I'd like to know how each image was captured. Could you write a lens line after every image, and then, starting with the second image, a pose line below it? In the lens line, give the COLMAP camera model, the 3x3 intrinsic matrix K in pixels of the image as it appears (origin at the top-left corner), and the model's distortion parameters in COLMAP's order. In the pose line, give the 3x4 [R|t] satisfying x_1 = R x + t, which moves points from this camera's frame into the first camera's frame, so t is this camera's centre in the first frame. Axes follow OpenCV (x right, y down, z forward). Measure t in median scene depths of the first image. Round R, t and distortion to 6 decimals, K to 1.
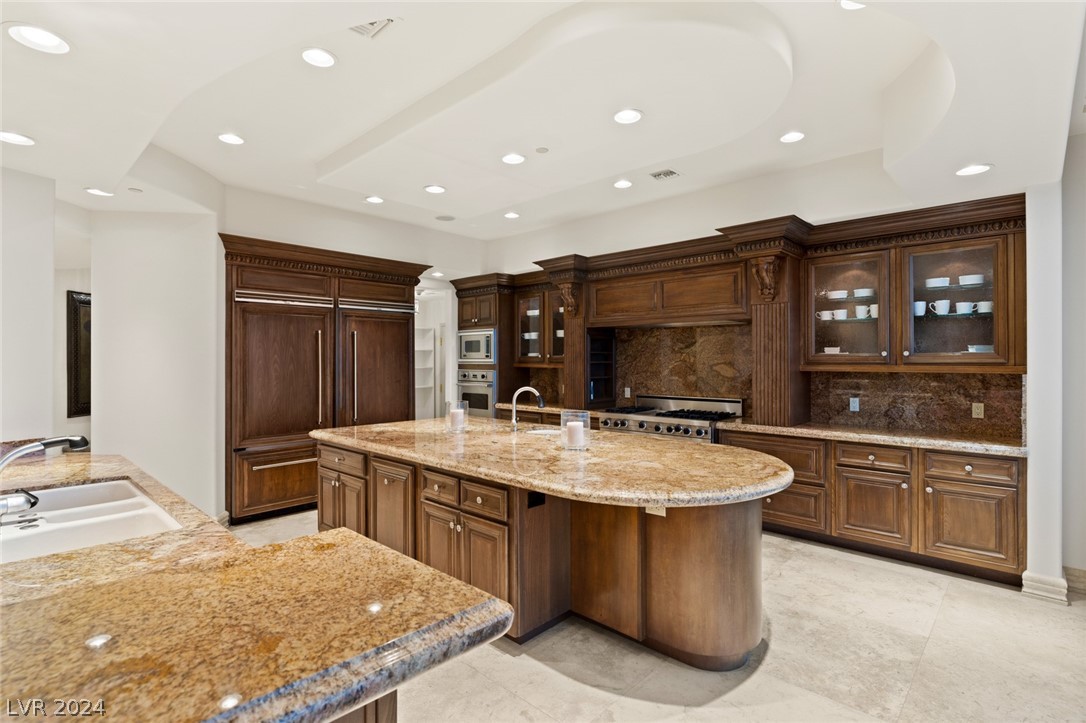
lens RADIAL K [[528.8, 0, 543.3], [0, 528.8, 357.8], [0, 0, 1]] dist [-0.003039, -0.000468]
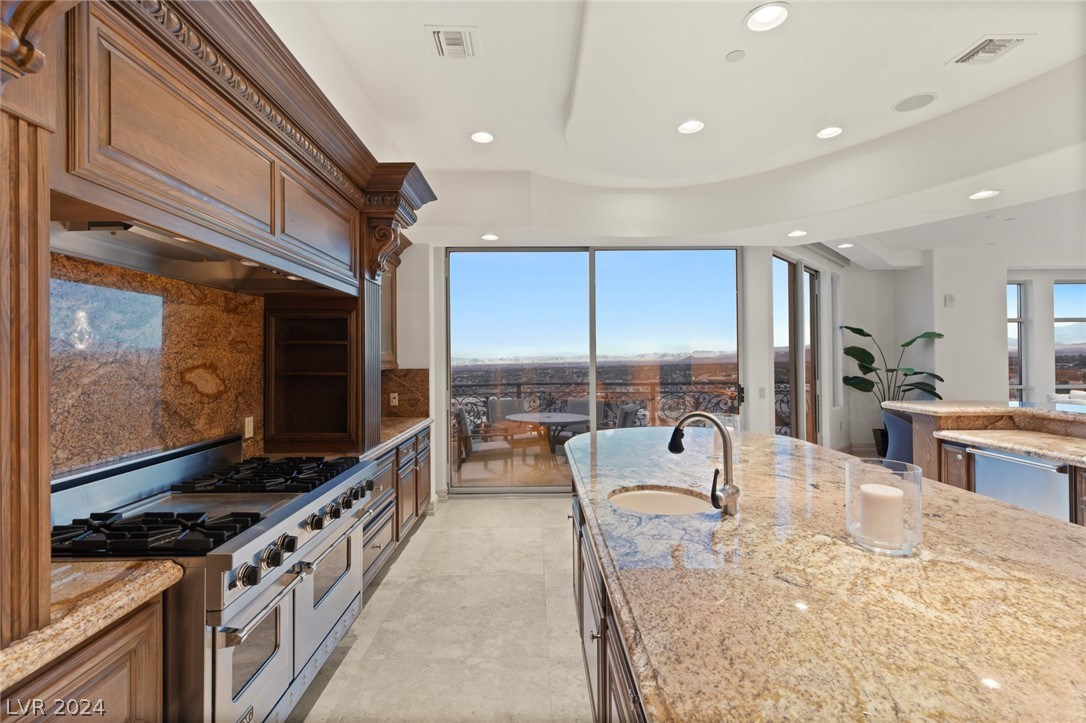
lens RADIAL K [[485.4, 0, 546.4], [0, 485.4, 356.3], [0, 0, 1]] dist [0.007699, -0.001833]
pose [[-0.700749, 0.009045, 0.713351, -0.201015], [0.004417, 0.999955, -0.008340, 0.007038], [-0.713394, -0.002694, -0.700758, 1.155114]]
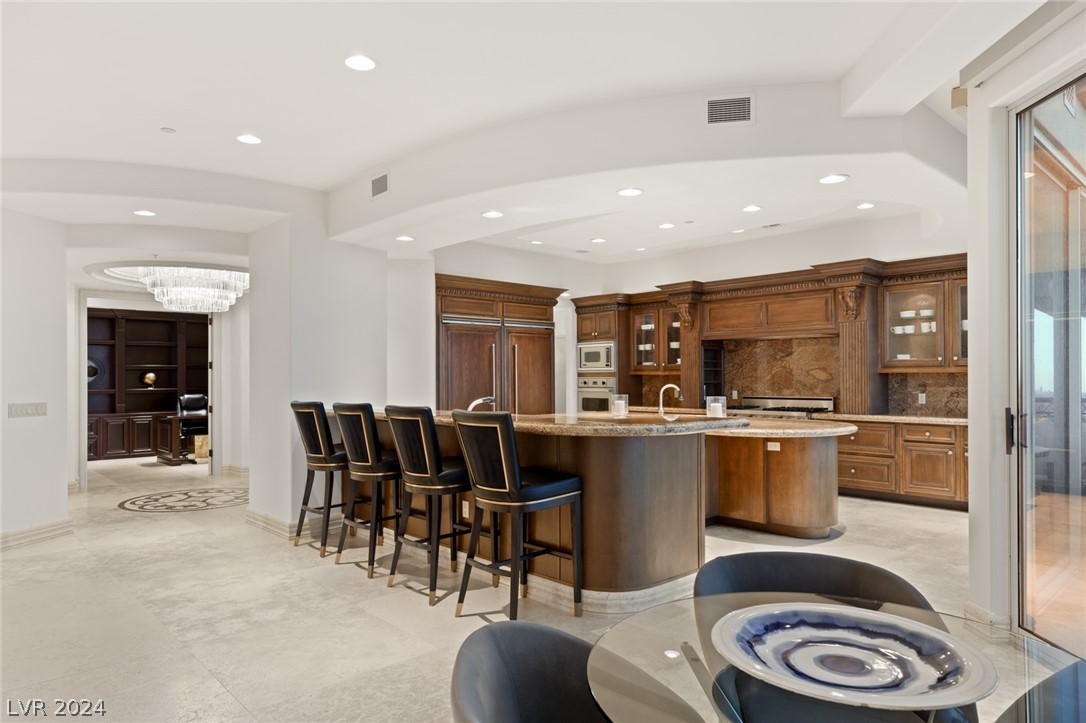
lens RADIAL K [[678.0, 0, 541.4], [0, 678.0, 371.4], [0, 0, 1]] dist [0.015993, -0.001123]
pose [[0.997575, -0.003903, -0.069488, -0.201317], [0.003534, 0.999979, -0.005440, 0.024804], [0.069508, 0.005181, 0.997568, -0.655608]]
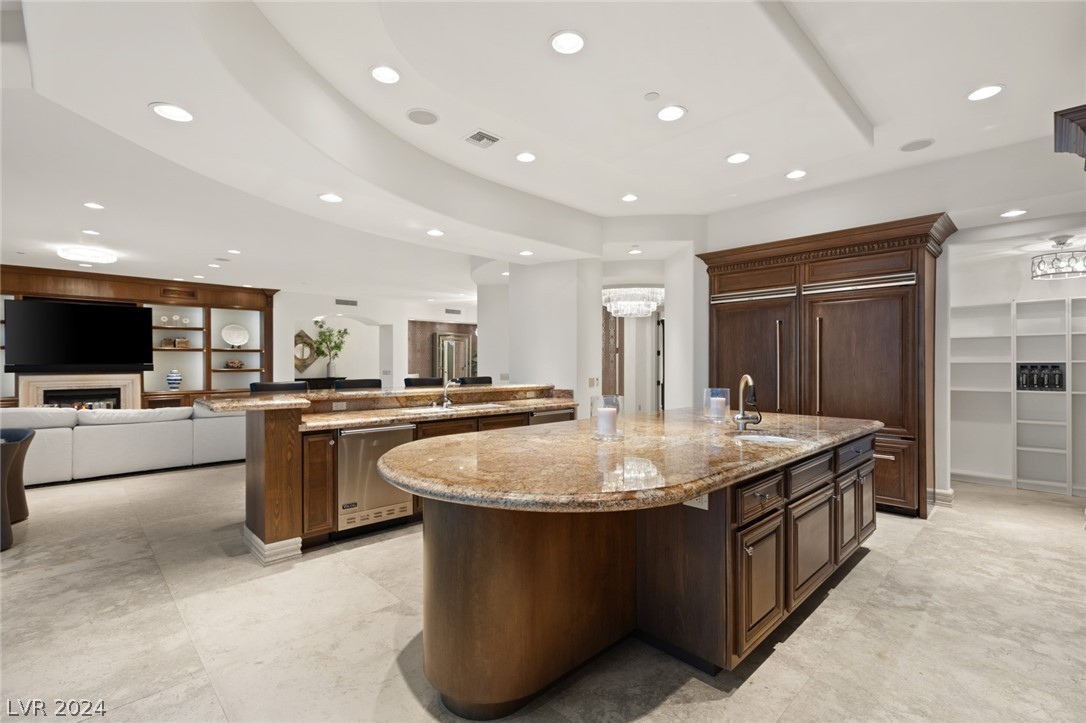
lens RADIAL K [[485.4, 0, 542.8], [0, 485.4, 364.8], [0, 0, 1]] dist [0.007699, -0.001833]
pose [[-0.049233, 0.006042, -0.998769, 0.570450], [0.004734, 0.999972, 0.005816, 0.028250], [0.998776, -0.004442, -0.049260, 0.608970]]
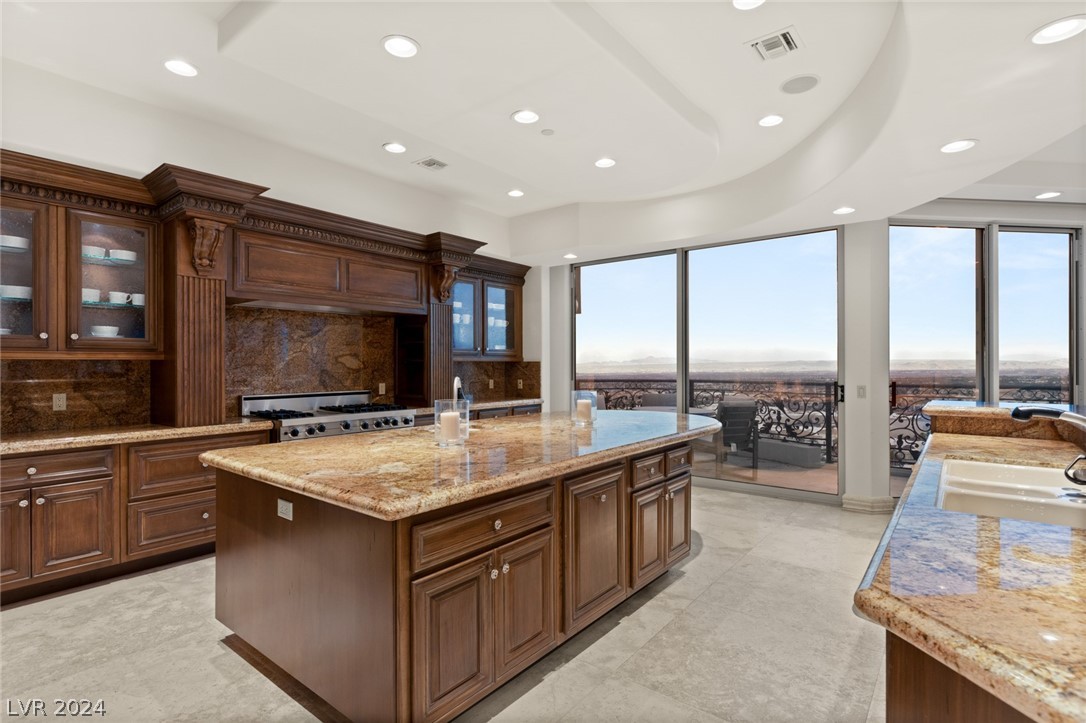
lens RADIAL K [[528.8, 0, 545.5], [0, 528.8, 363.2], [0, 0, 1]] dist [-0.003039, -0.000468]
pose [[-0.088545, 0.001842, 0.996070, -0.697503], [-0.002004, 0.999996, -0.002028, 0.029066], [-0.996070, -0.002176, -0.088541, 0.772847]]
